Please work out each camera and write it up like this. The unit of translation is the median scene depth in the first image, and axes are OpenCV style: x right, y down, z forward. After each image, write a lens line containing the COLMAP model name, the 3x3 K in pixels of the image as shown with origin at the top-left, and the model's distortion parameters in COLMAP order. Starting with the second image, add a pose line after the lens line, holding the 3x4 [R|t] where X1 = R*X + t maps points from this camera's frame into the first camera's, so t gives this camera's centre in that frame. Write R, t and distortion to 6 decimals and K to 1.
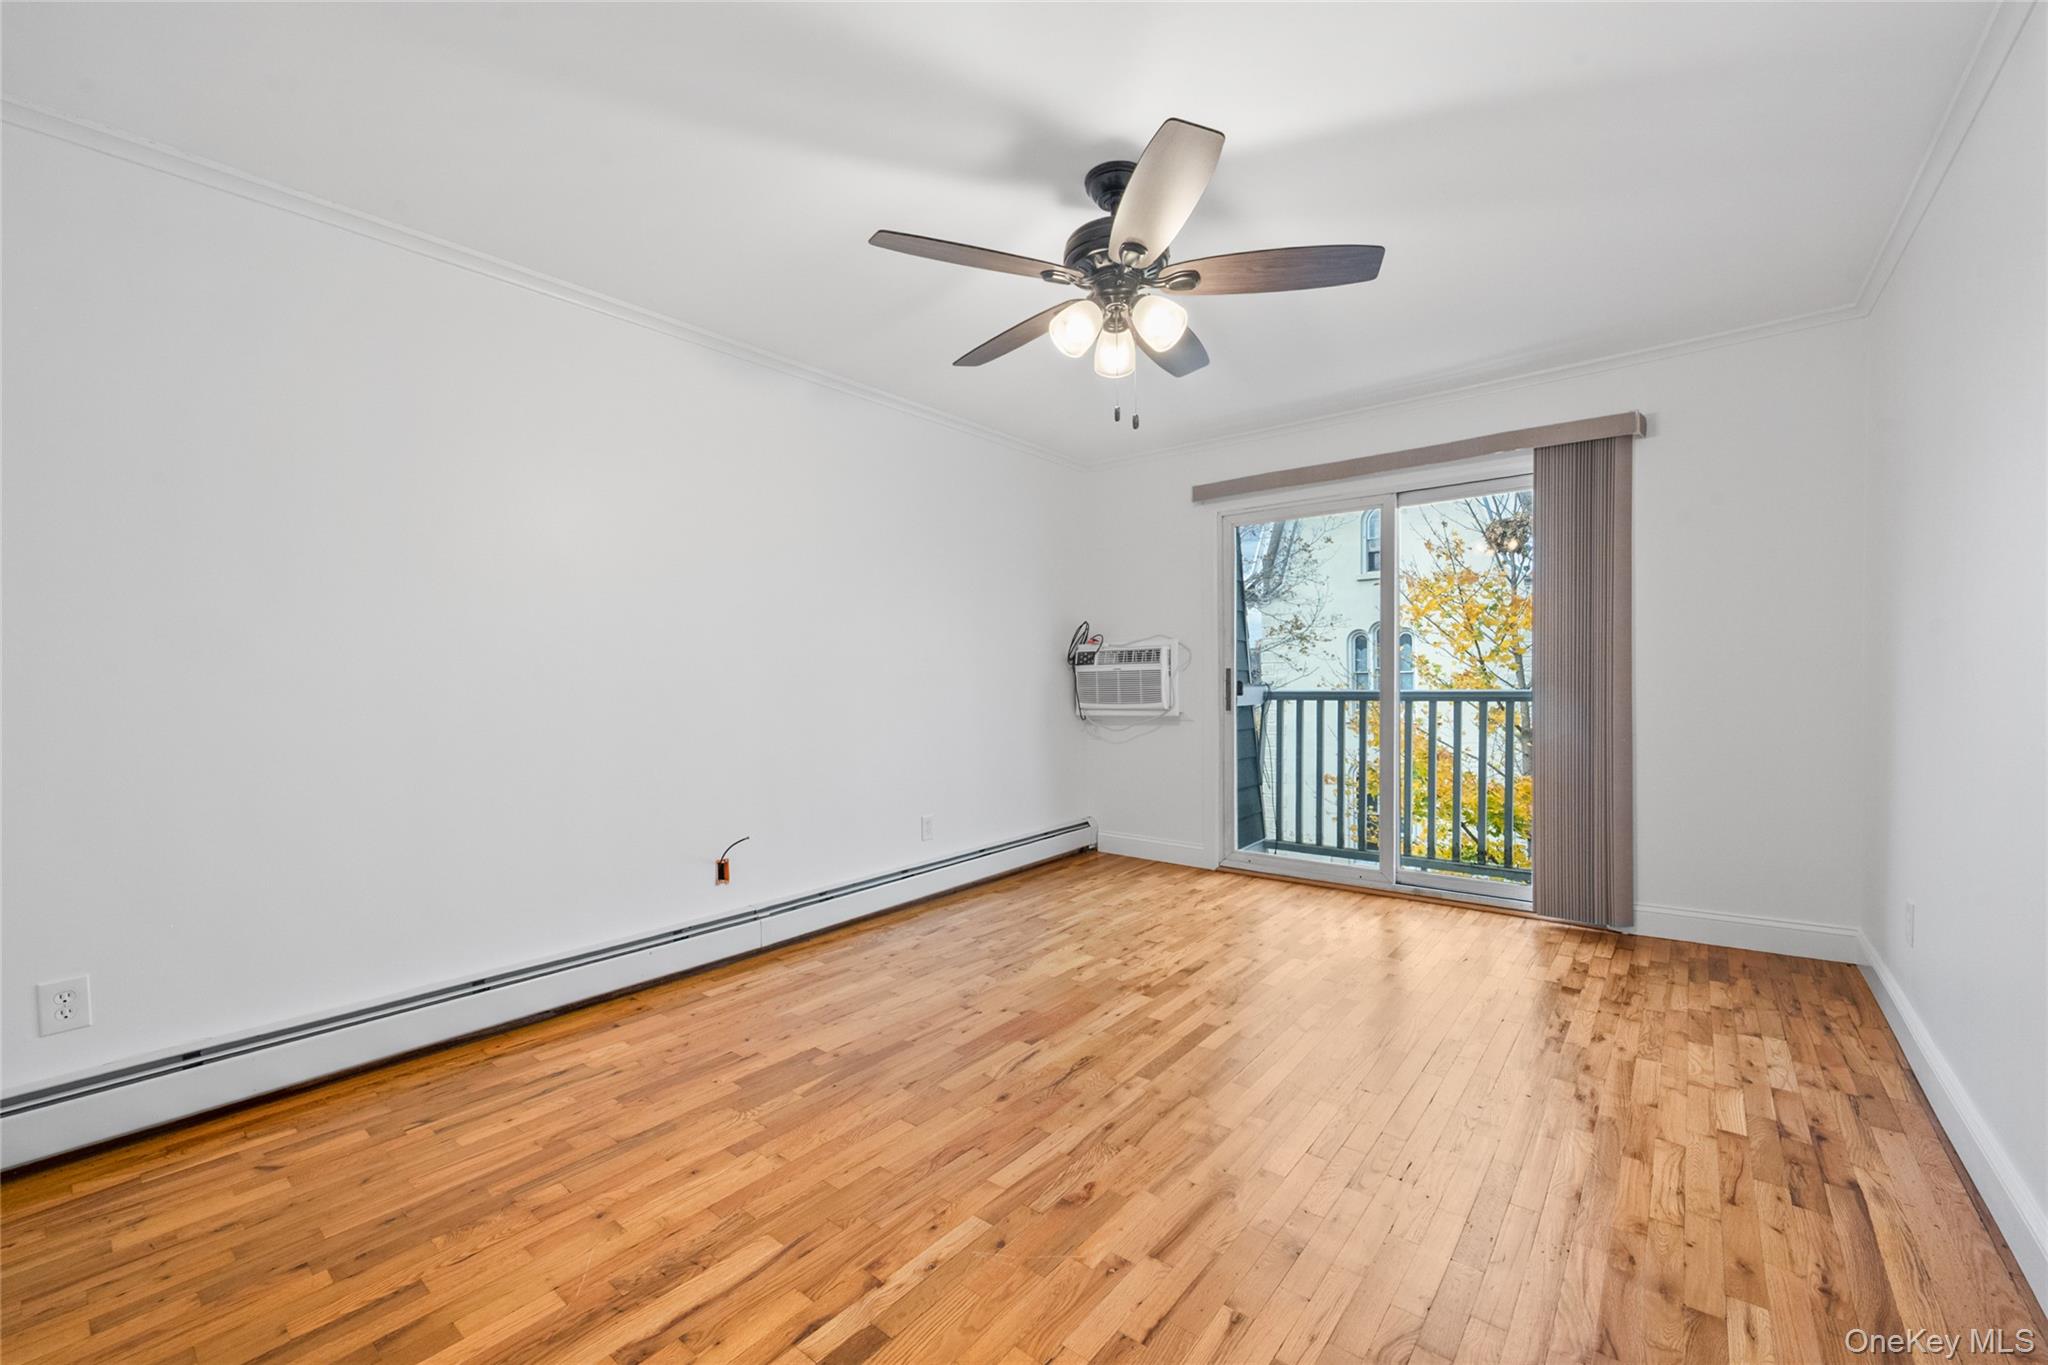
lens RADIAL K [[805.5, 0, 1018.3], [0, 805.5, 678.6], [0, 0, 1]] dist [-0.000744, -0.000044]
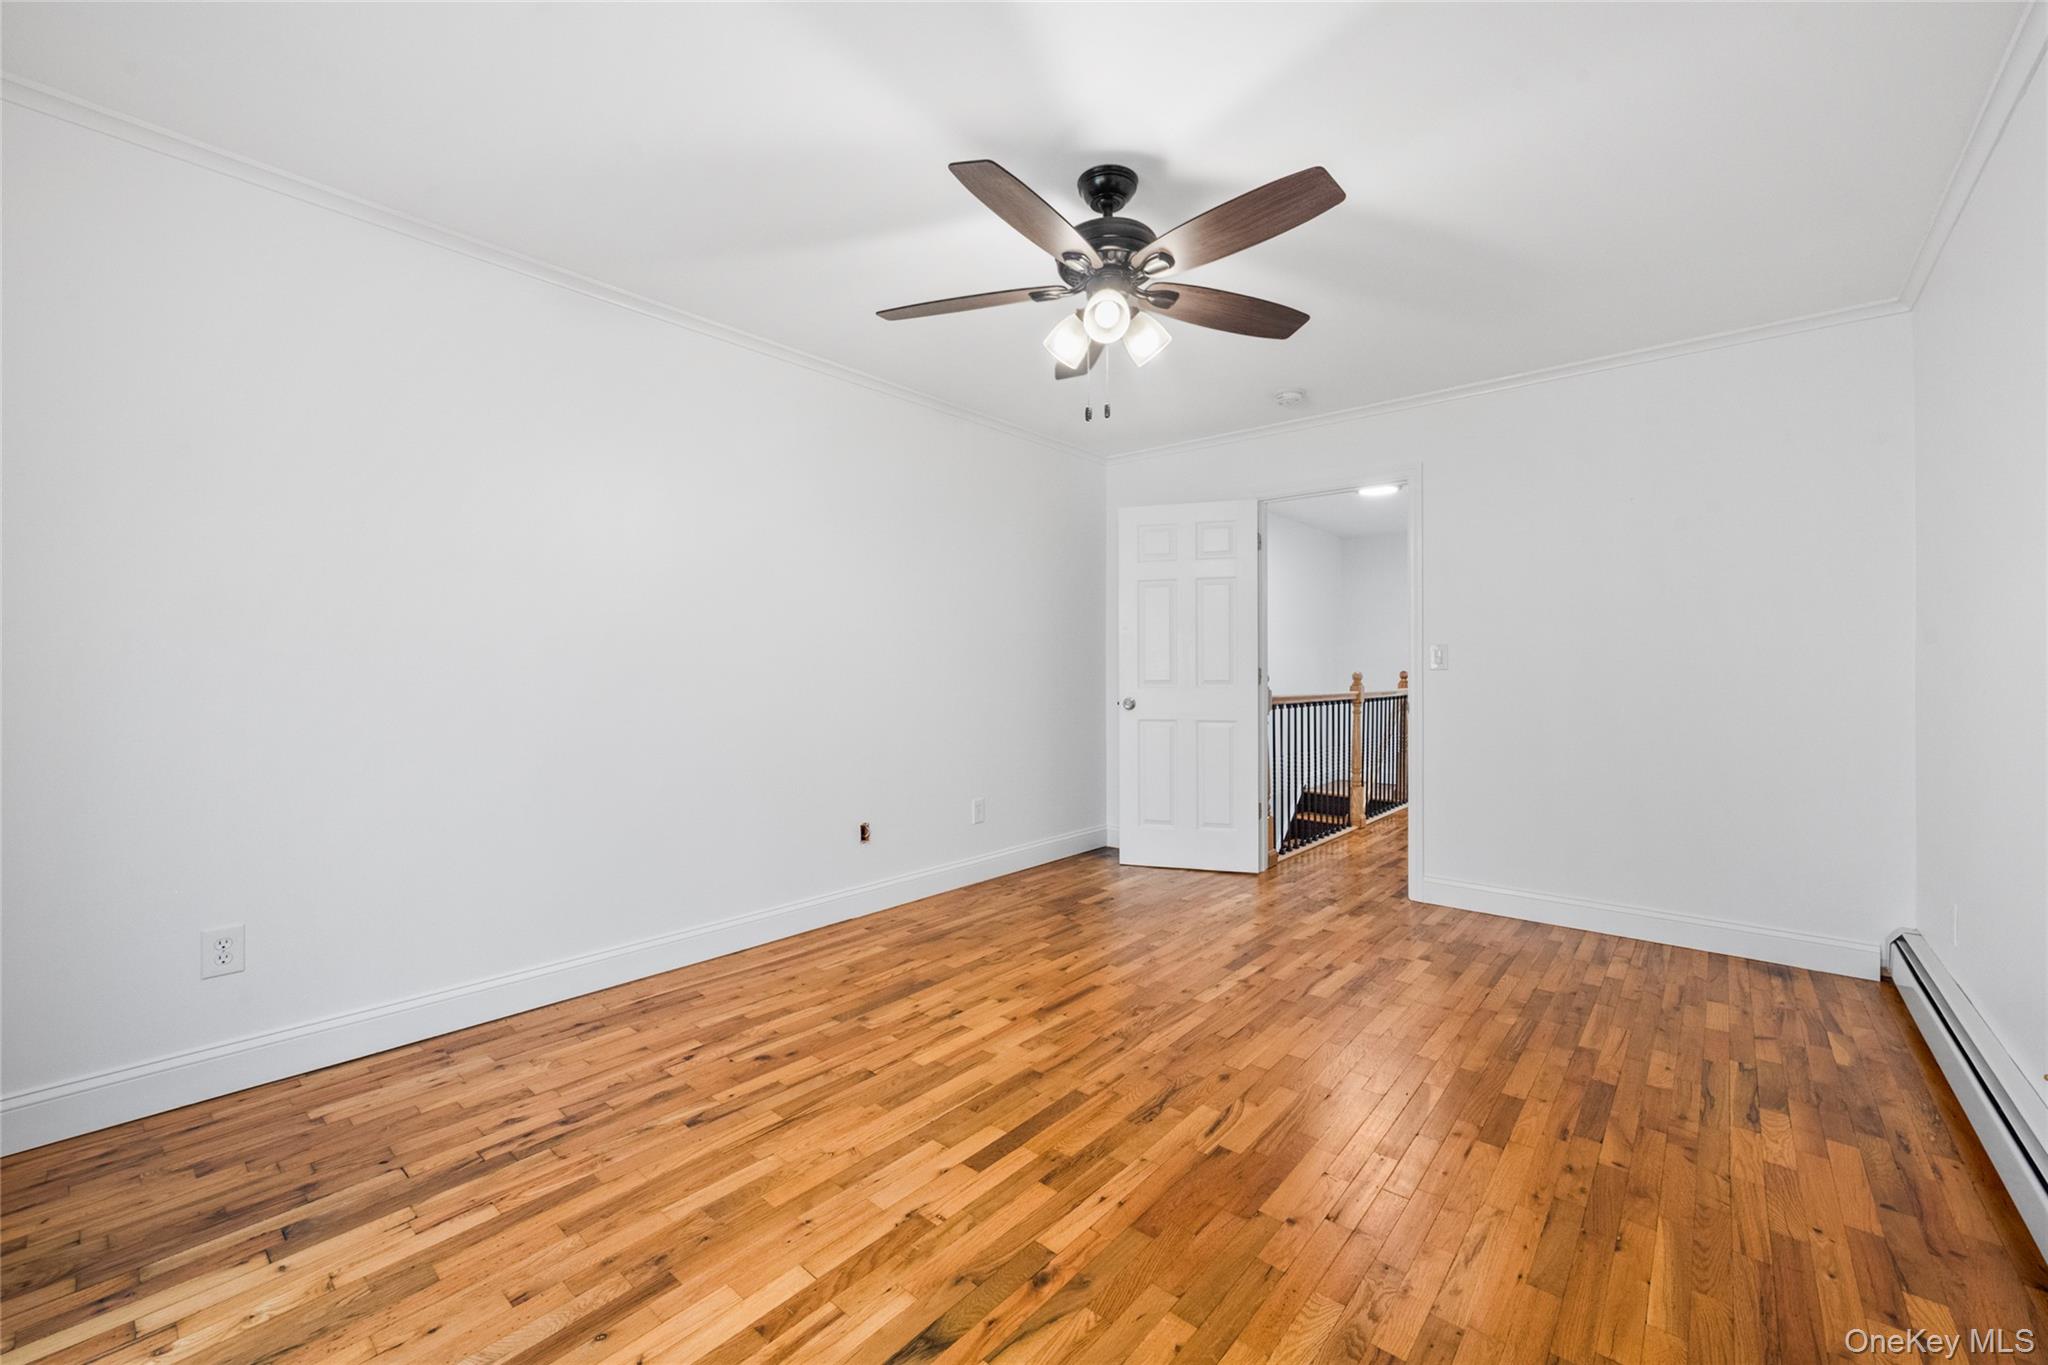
lens RADIAL K [[805.5, 0, 1018.3], [0, 805.5, 678.6], [0, 0, 1]] dist [-0.000744, -0.000044]
pose [[-0.999581, 0.008302, 0.027724, 0.188146], [0.008605, 0.999904, 0.010822, -0.002413], [-0.027632, 0.011056, -0.999557, 1.816353]]
